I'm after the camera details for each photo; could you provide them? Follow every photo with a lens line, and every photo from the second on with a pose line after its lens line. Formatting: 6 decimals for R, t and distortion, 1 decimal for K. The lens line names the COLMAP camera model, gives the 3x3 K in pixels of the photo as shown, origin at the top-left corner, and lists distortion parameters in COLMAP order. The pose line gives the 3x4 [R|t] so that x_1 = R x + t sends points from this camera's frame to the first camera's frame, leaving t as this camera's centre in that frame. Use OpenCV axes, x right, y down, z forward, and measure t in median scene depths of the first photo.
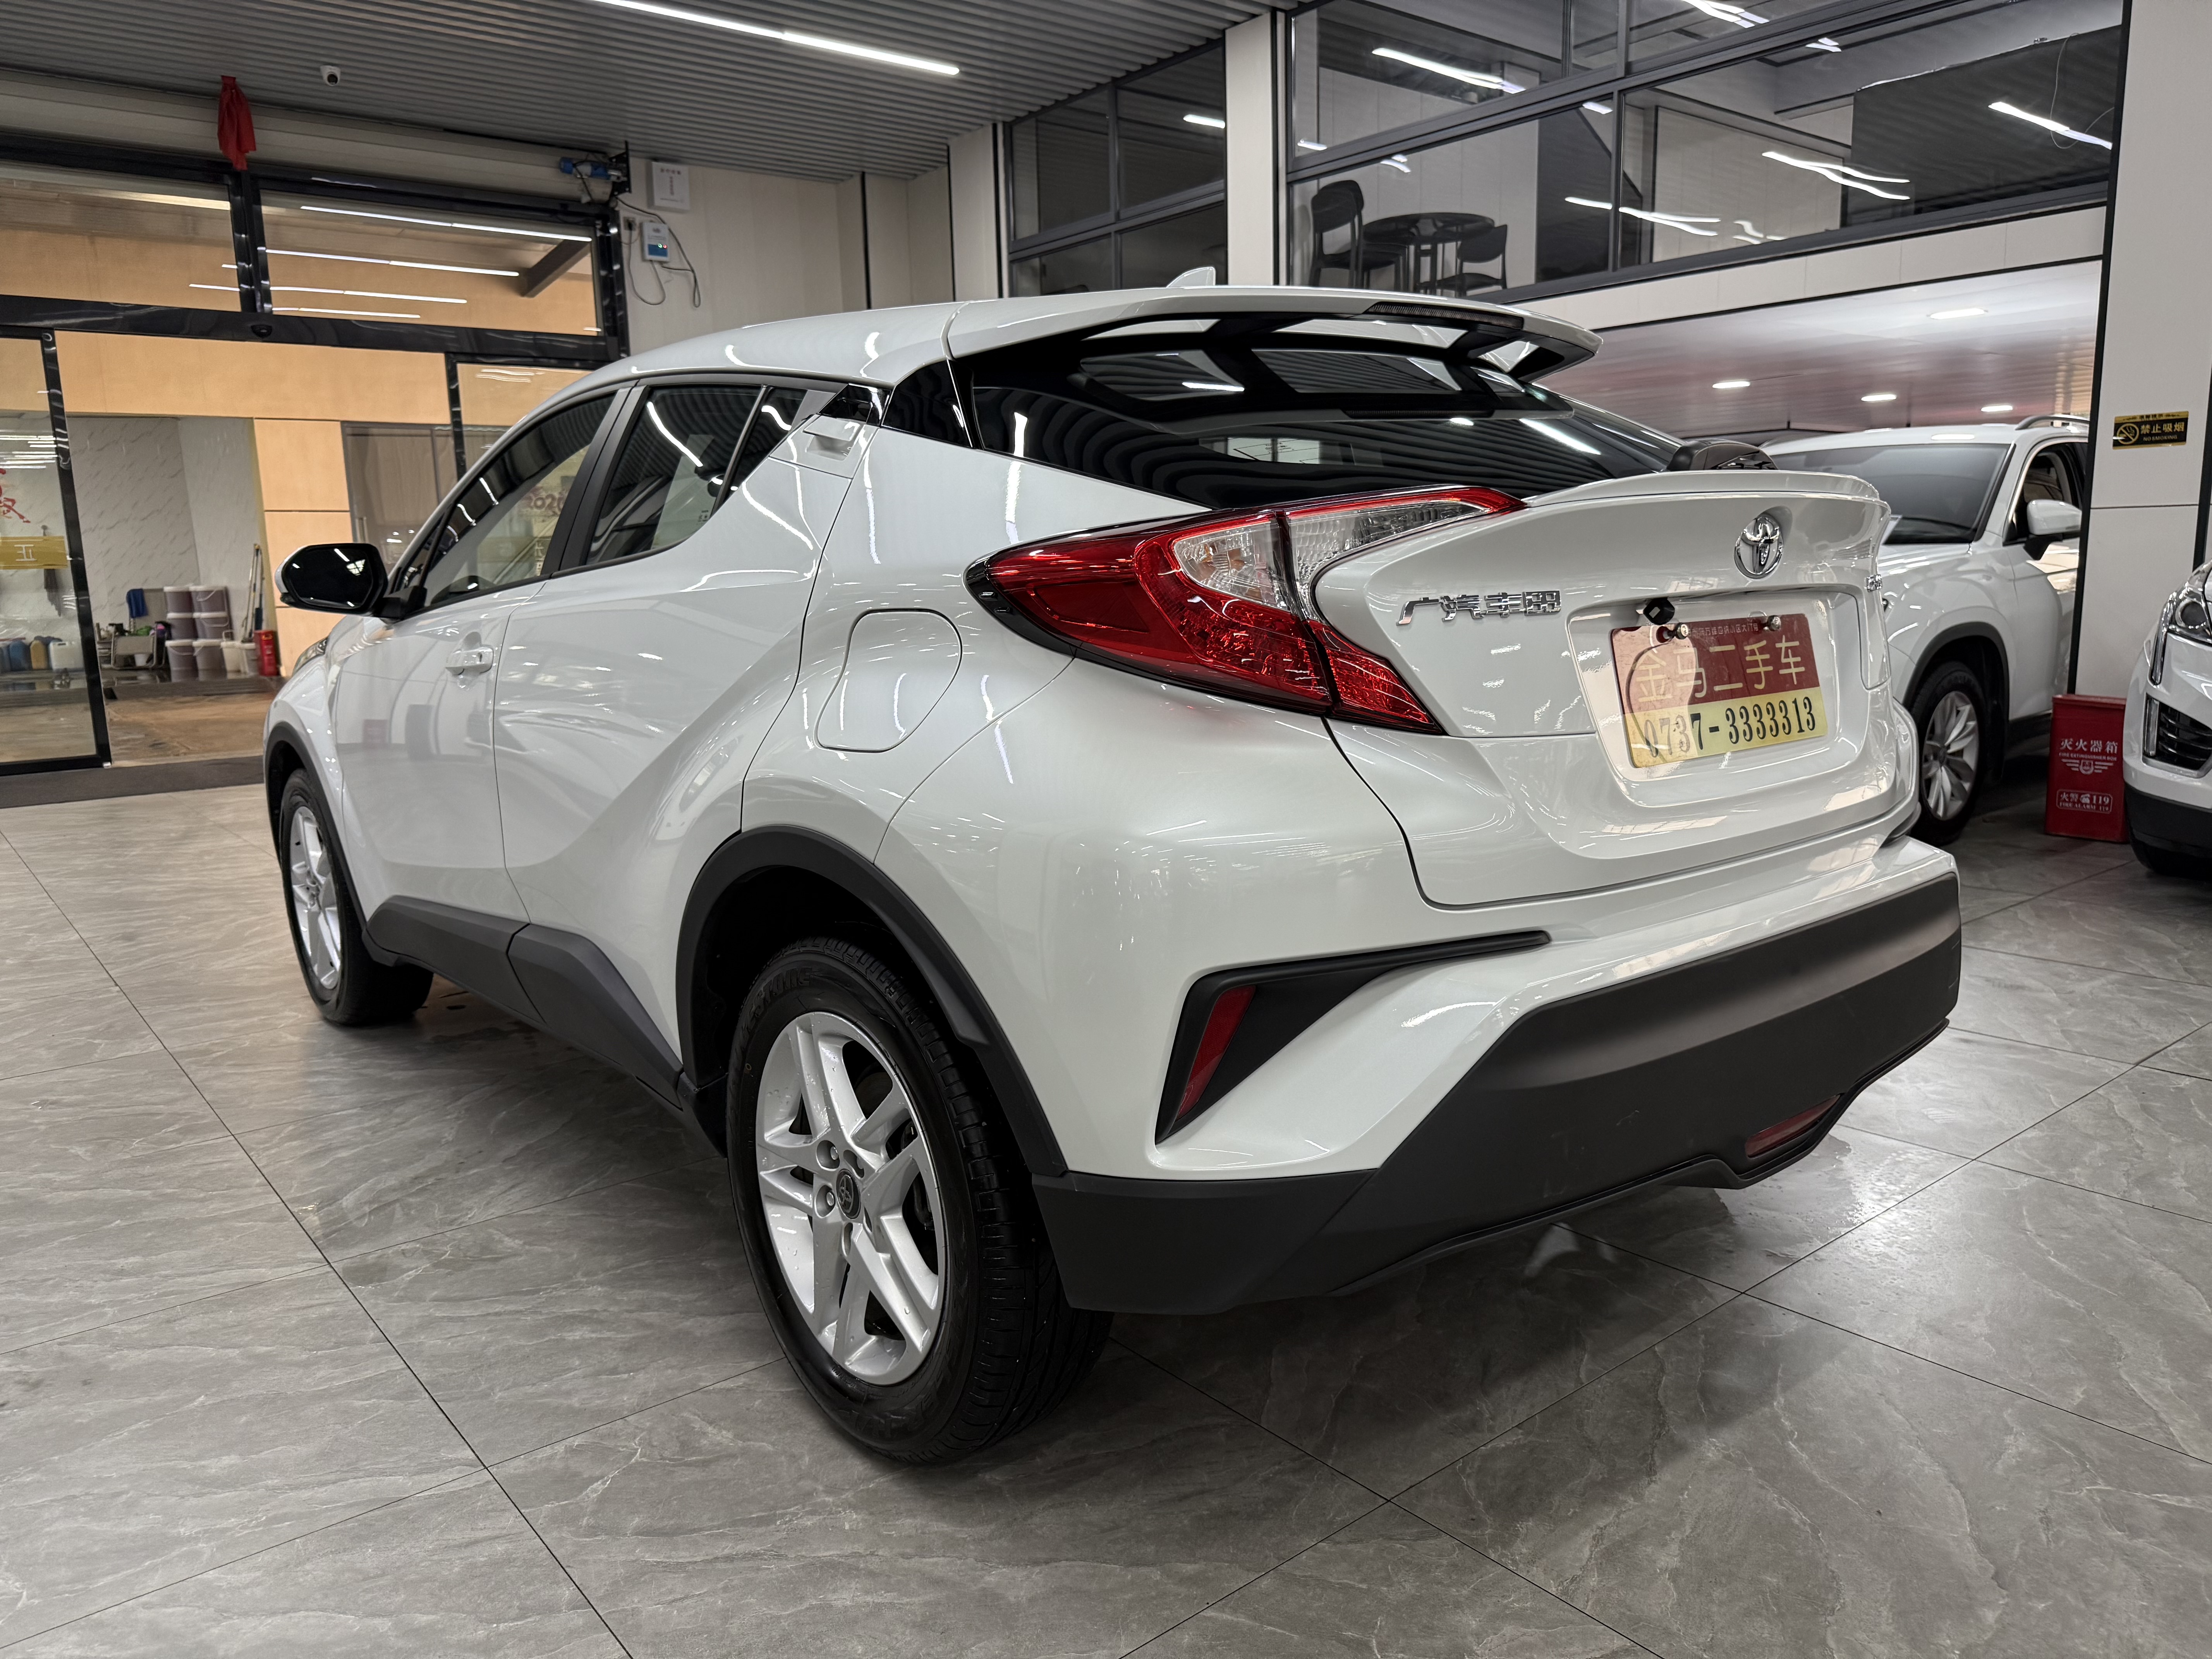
lens RADIAL K [[1565.3, 0, 1112.2], [0, 1565.3, 835.8], [0, 0, 1]] dist [0.001082, -0.005649]
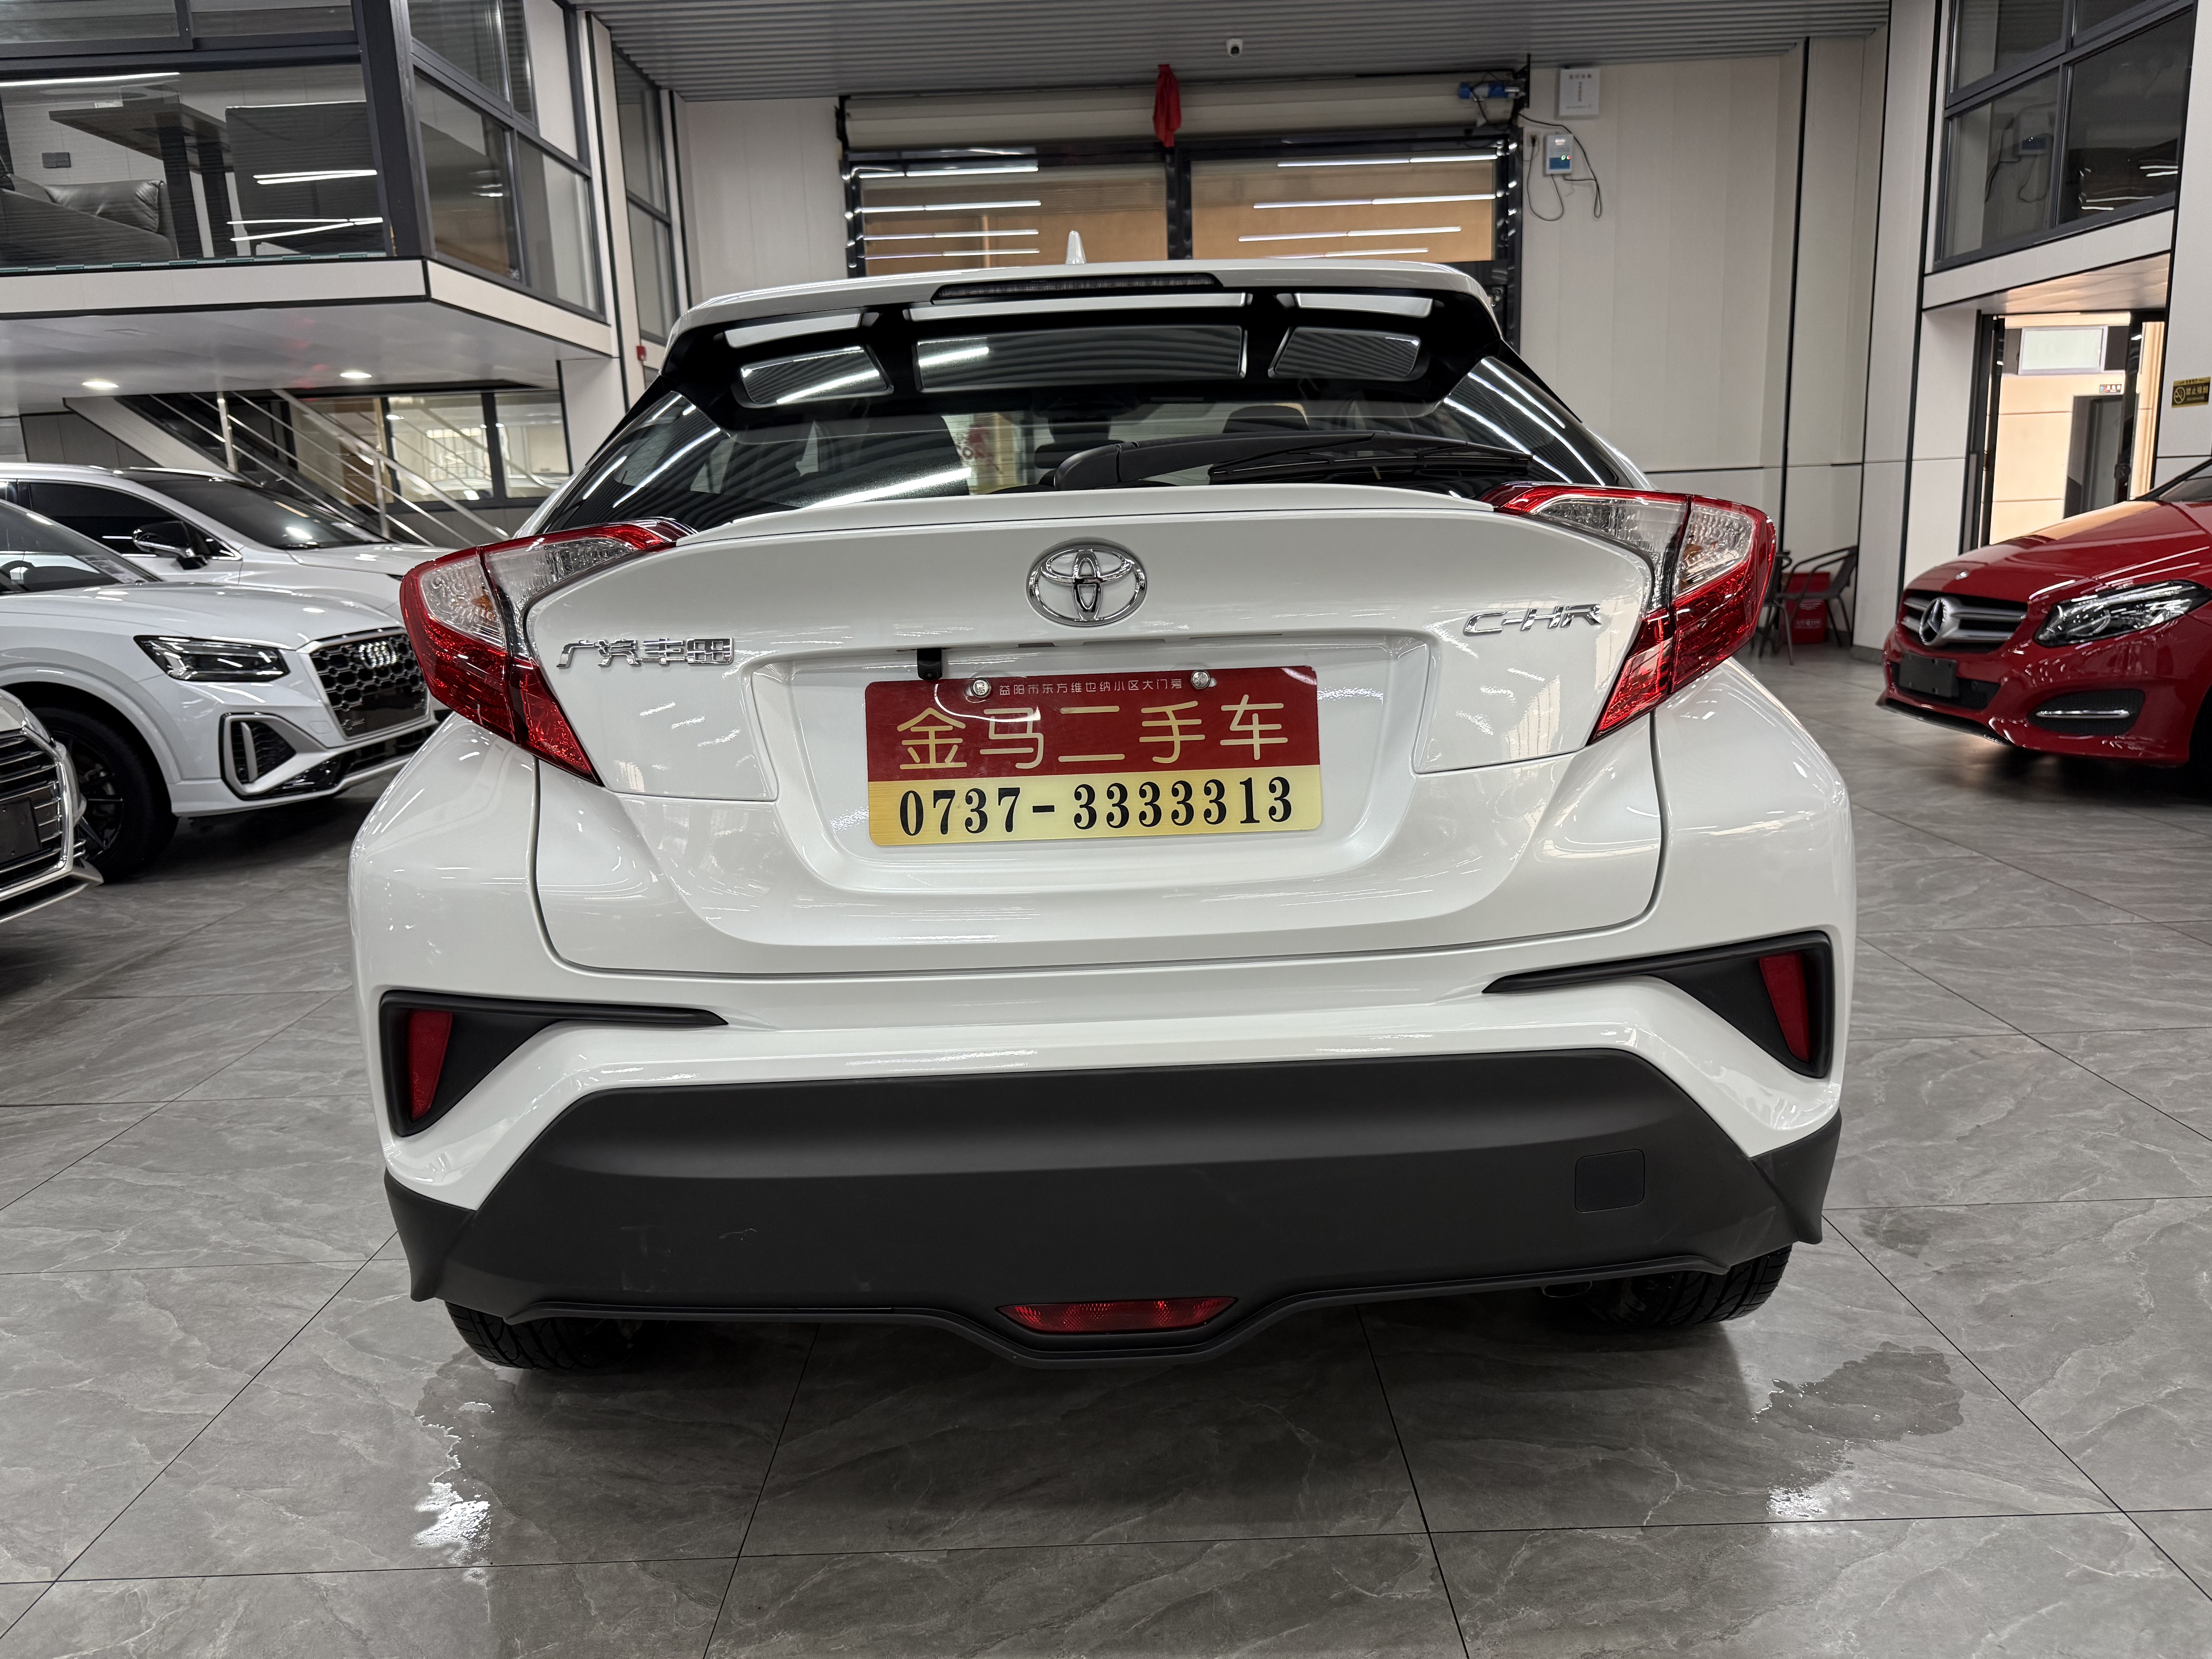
lens RADIAL K [[1572.5, 0, 1106.0], [0, 1572.5, 829.5], [0, 0, 1]] dist [0.020692, -0.025747]
pose [[0.776845, 0.123023, -0.617558, 0.809752], [-0.091684, 0.992377, 0.082358, -0.113122], [0.622982, -0.007359, 0.782202, 0.337693]]
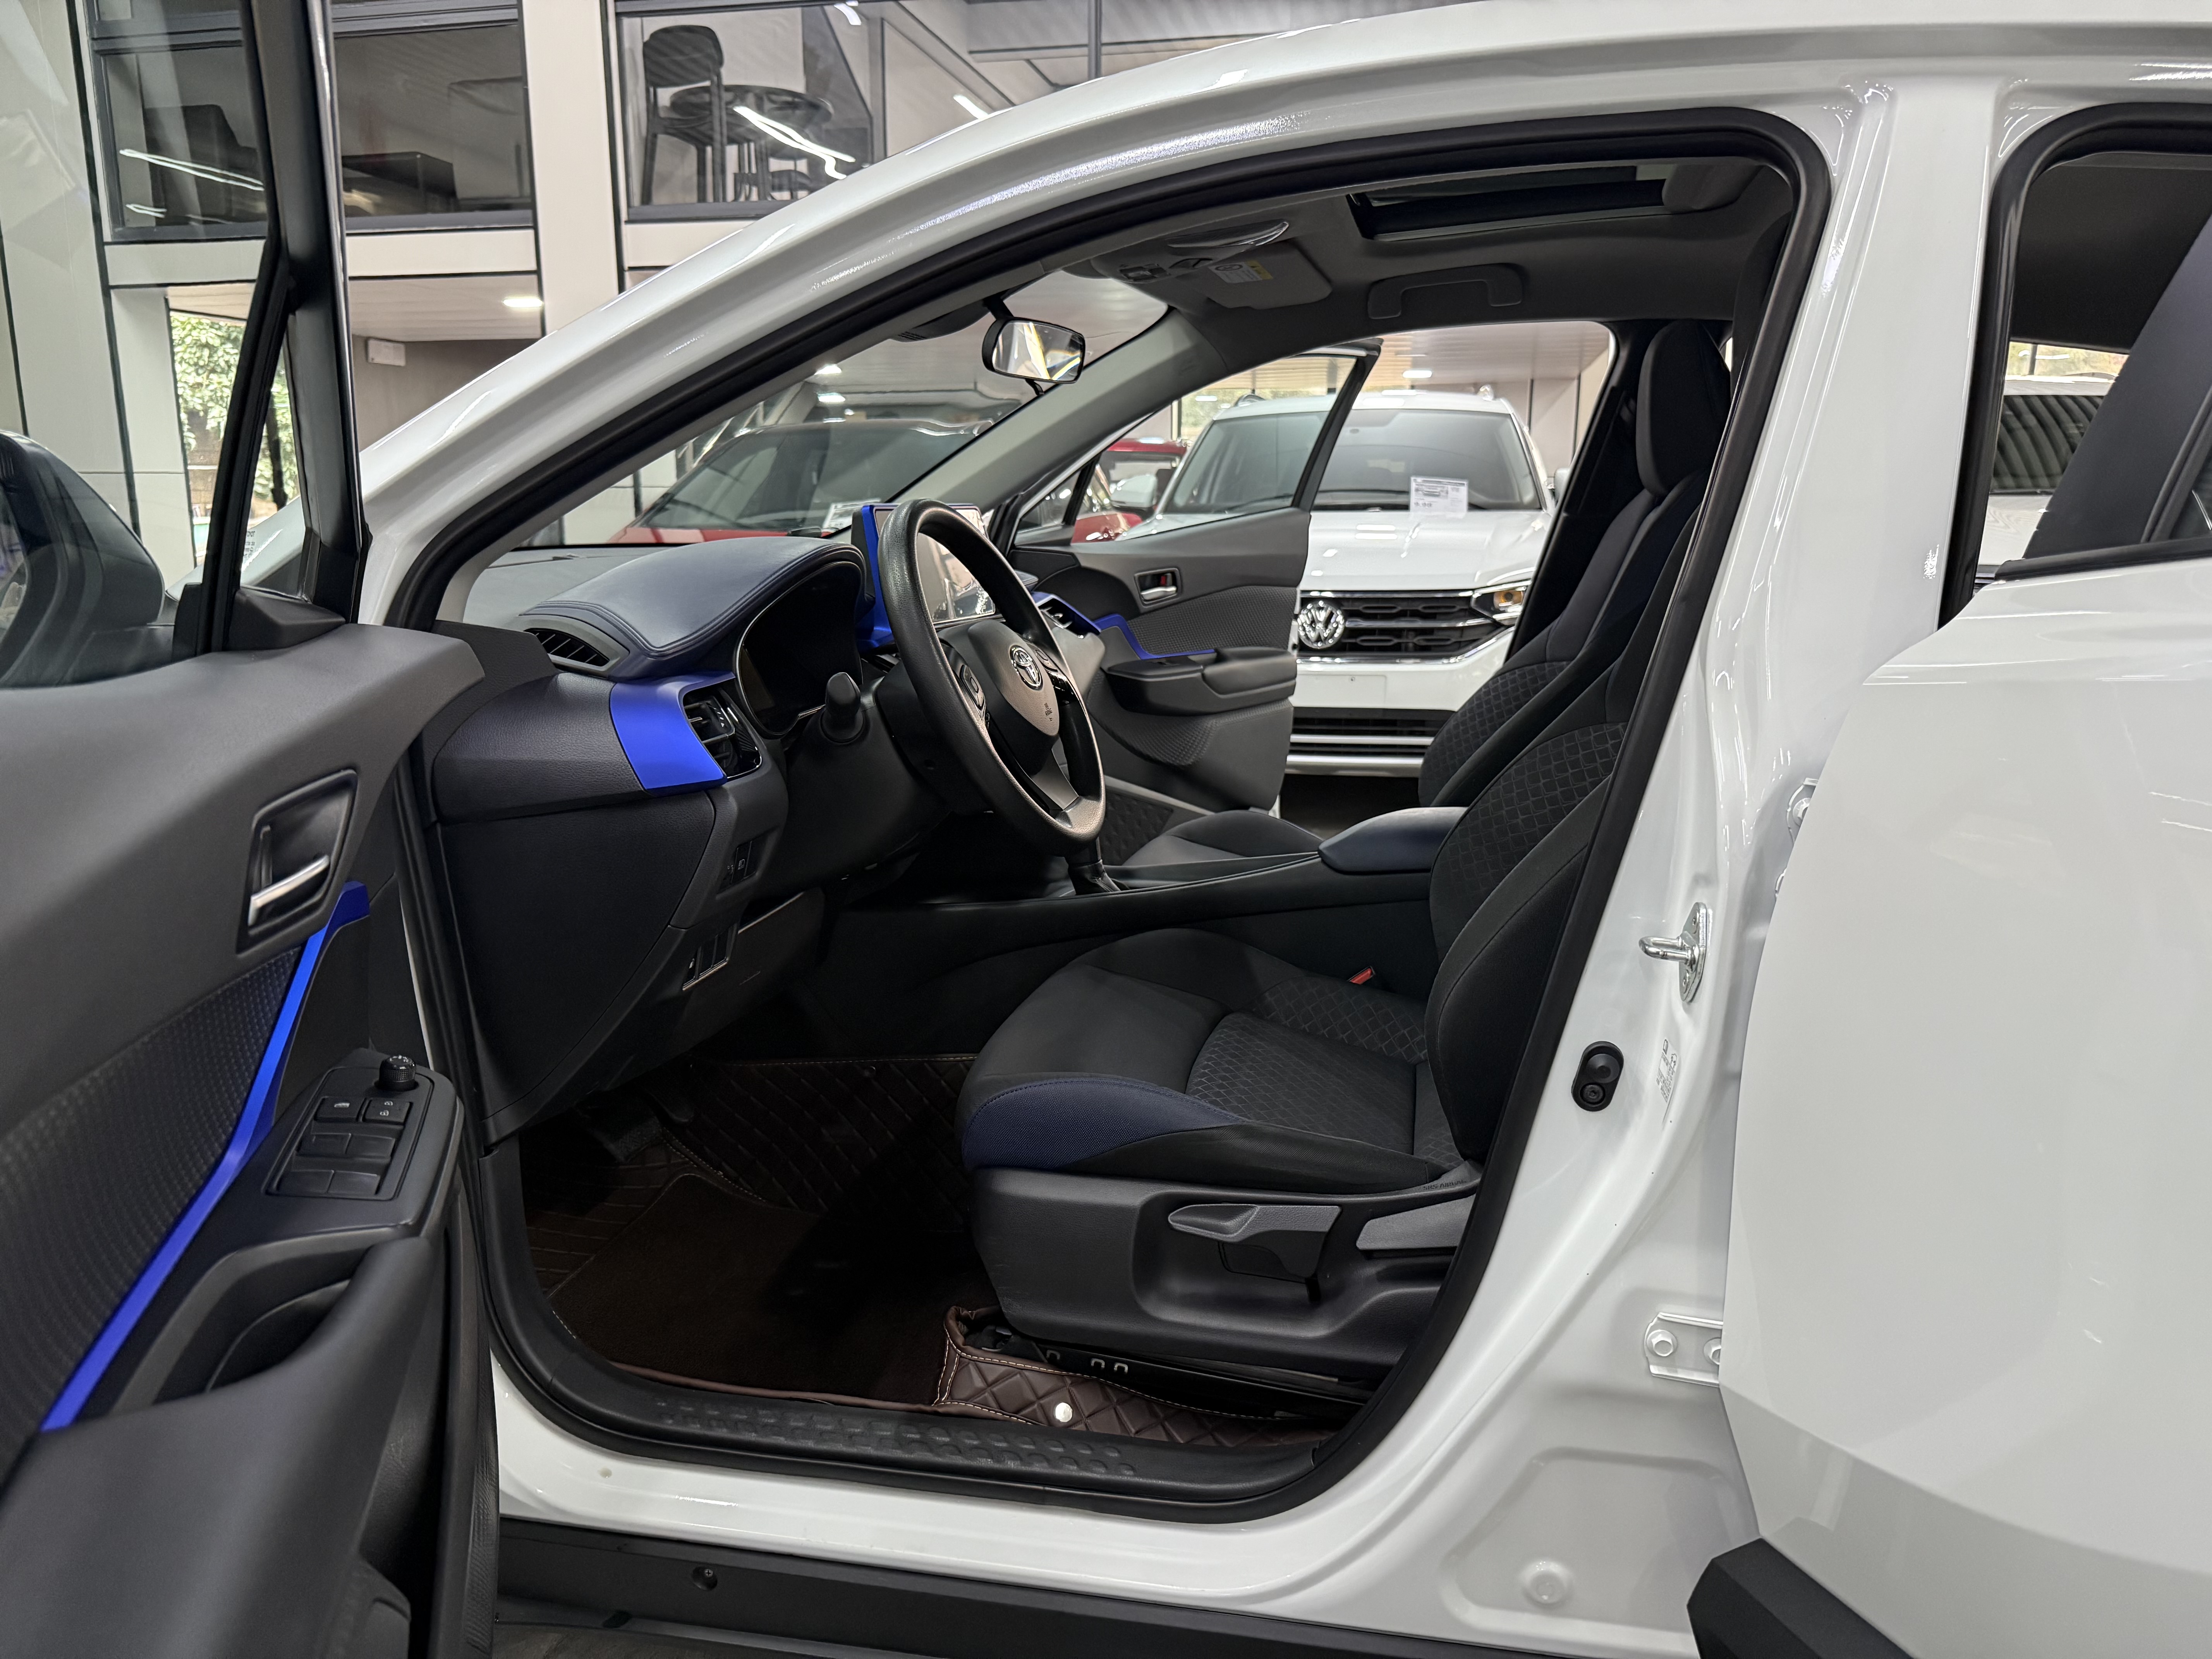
lens RADIAL K [[1572.5, 0, 1106.0], [0, 1572.5, 829.5], [0, 0, 1]] dist [0.020692, -0.025747]
pose [[0.772376, -0.105555, 0.626333, -0.985727], [0.094782, 0.994208, 0.050670, -0.170837], [-0.628054, 0.020229, 0.777907, 1.143177]]
